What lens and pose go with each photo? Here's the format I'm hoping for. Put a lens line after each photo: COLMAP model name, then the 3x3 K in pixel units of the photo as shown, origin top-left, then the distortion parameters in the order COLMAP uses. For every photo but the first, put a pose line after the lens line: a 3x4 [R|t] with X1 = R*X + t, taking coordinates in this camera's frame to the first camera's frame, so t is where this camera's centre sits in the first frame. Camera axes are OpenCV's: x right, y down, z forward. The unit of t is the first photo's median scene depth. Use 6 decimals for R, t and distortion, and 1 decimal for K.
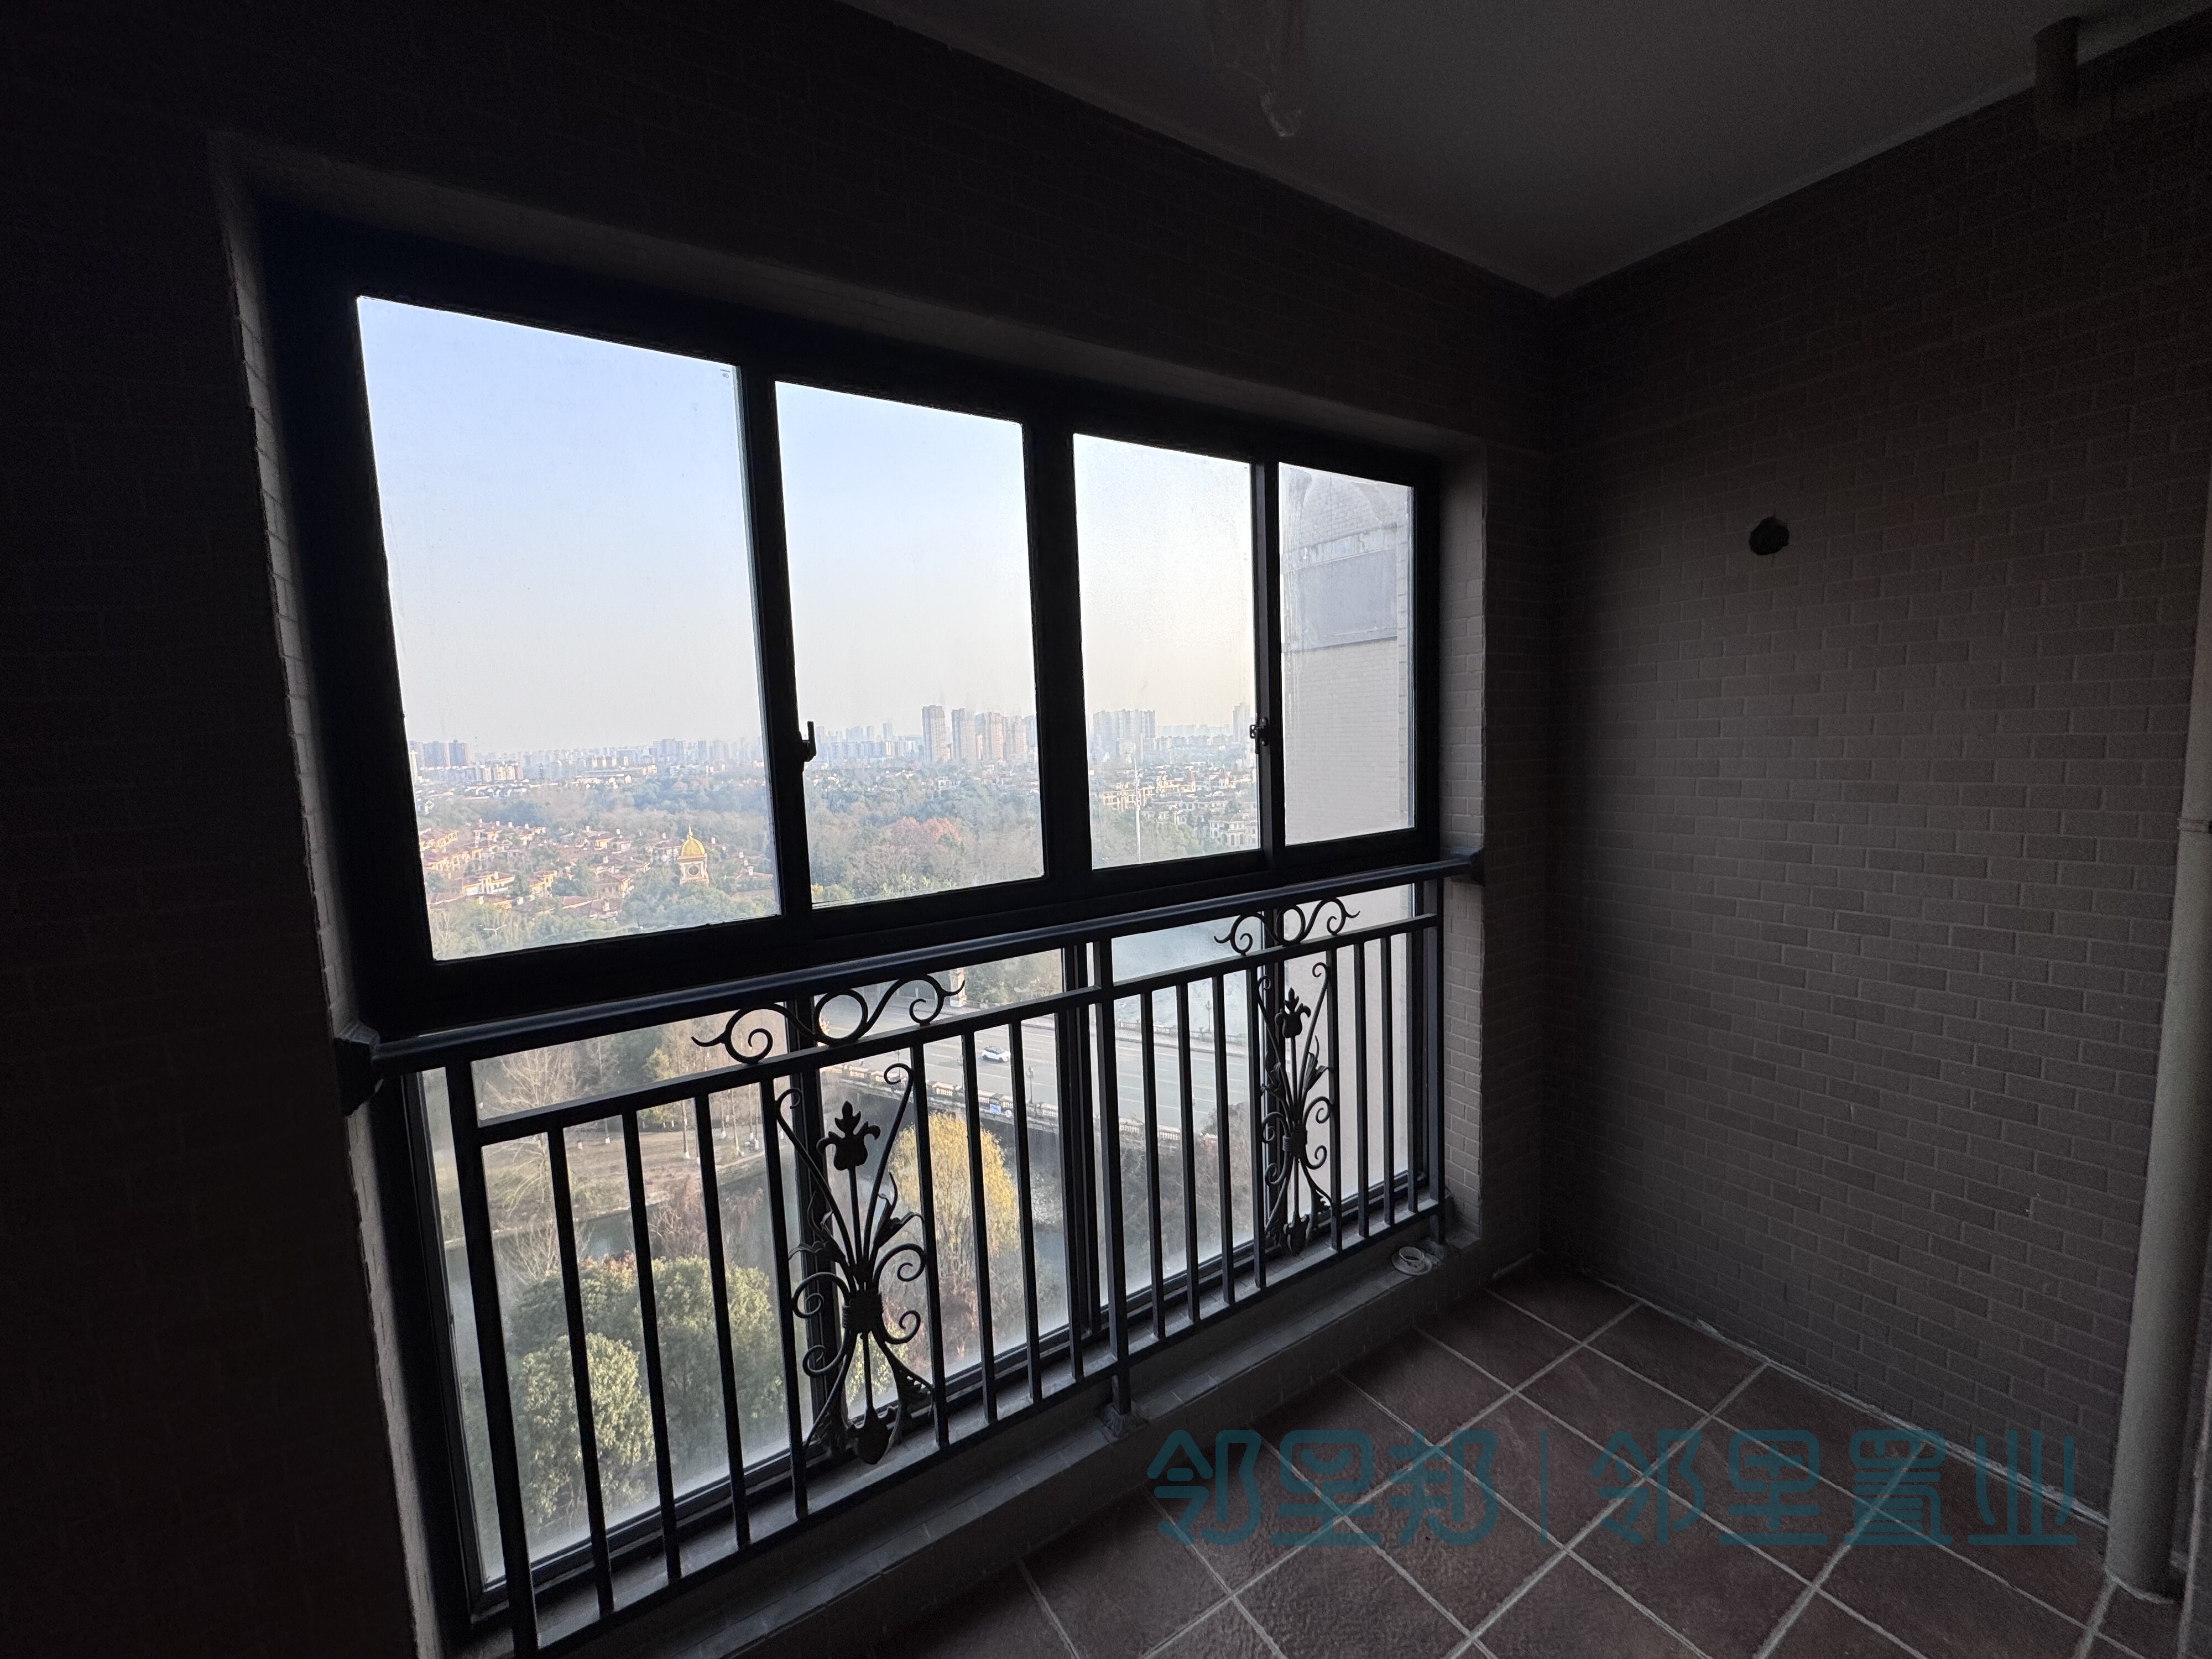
lens RADIAL K [[888.2, 0, 1108.3], [0, 888.2, 821.8], [0, 0, 1]] dist [0.009542, -0.000238]
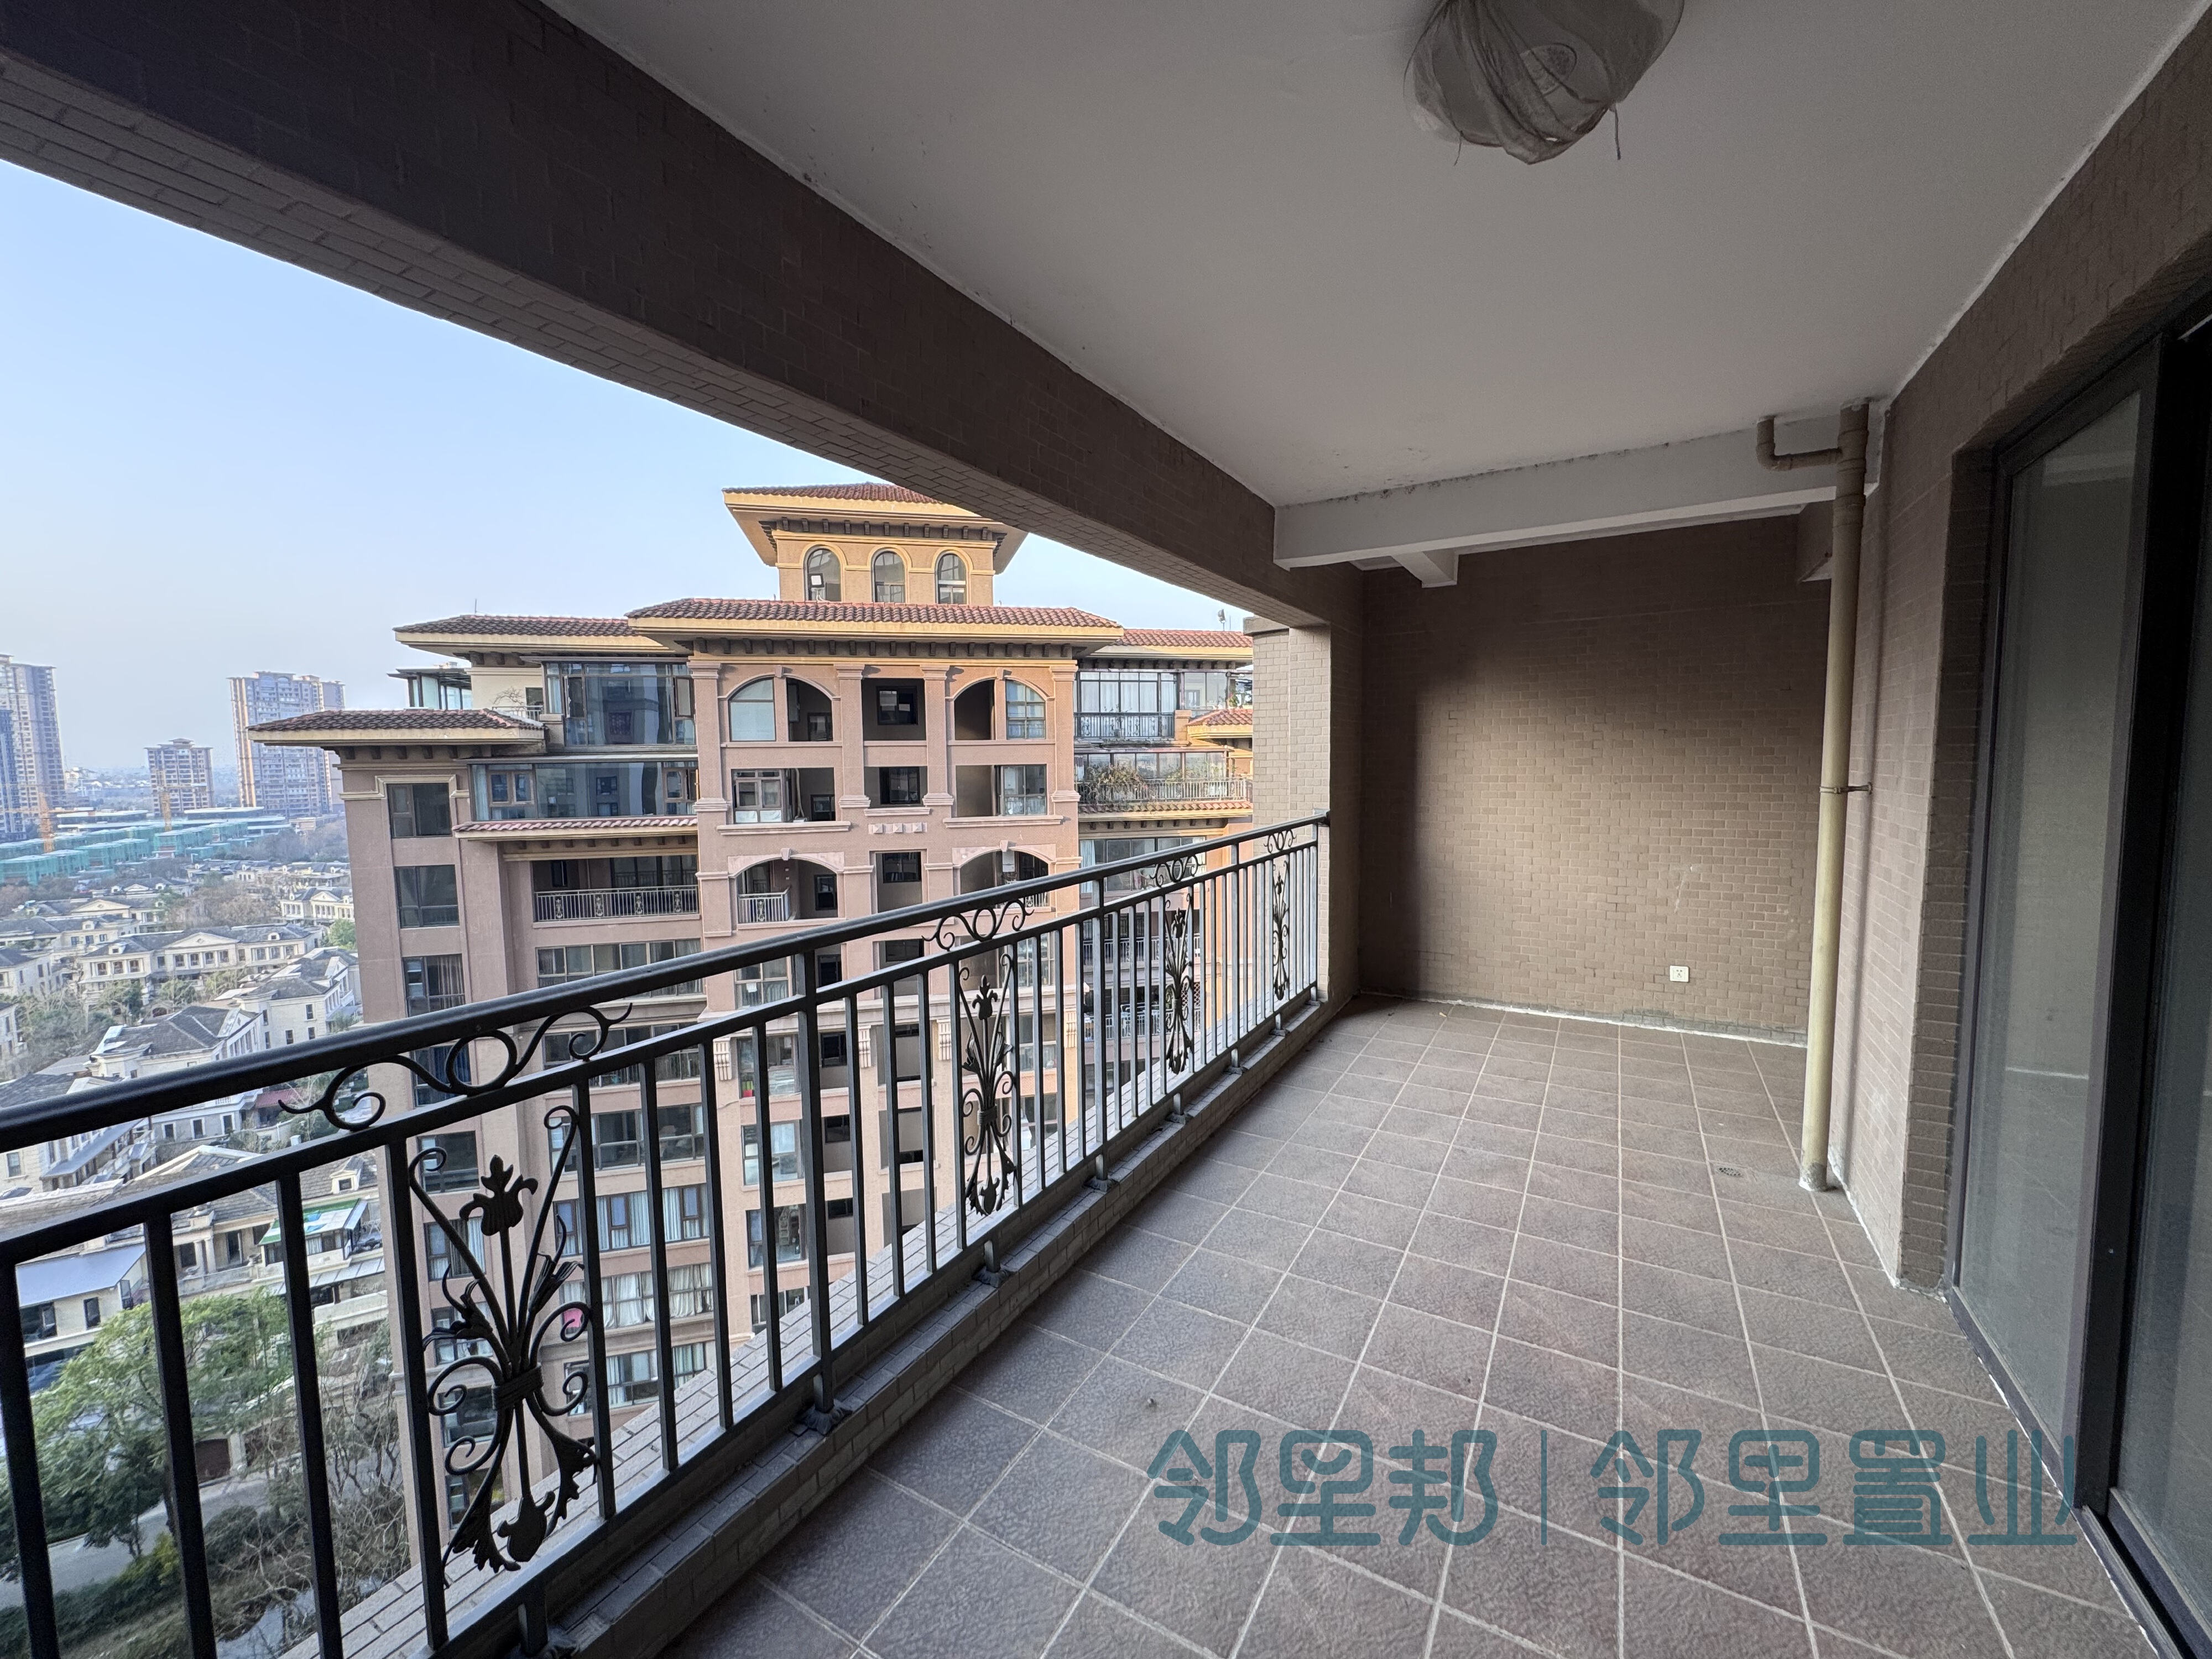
lens RADIAL K [[888.2, 0, 1109.3], [0, 888.2, 825.2], [0, 0, 1]] dist [0.009542, -0.000238]
pose [[0.893237, -0.007603, 0.449521, -0.135725], [0.020388, 0.999513, -0.023608, 0.014894], [-0.449123, 0.030252, 0.892958, -0.084847]]
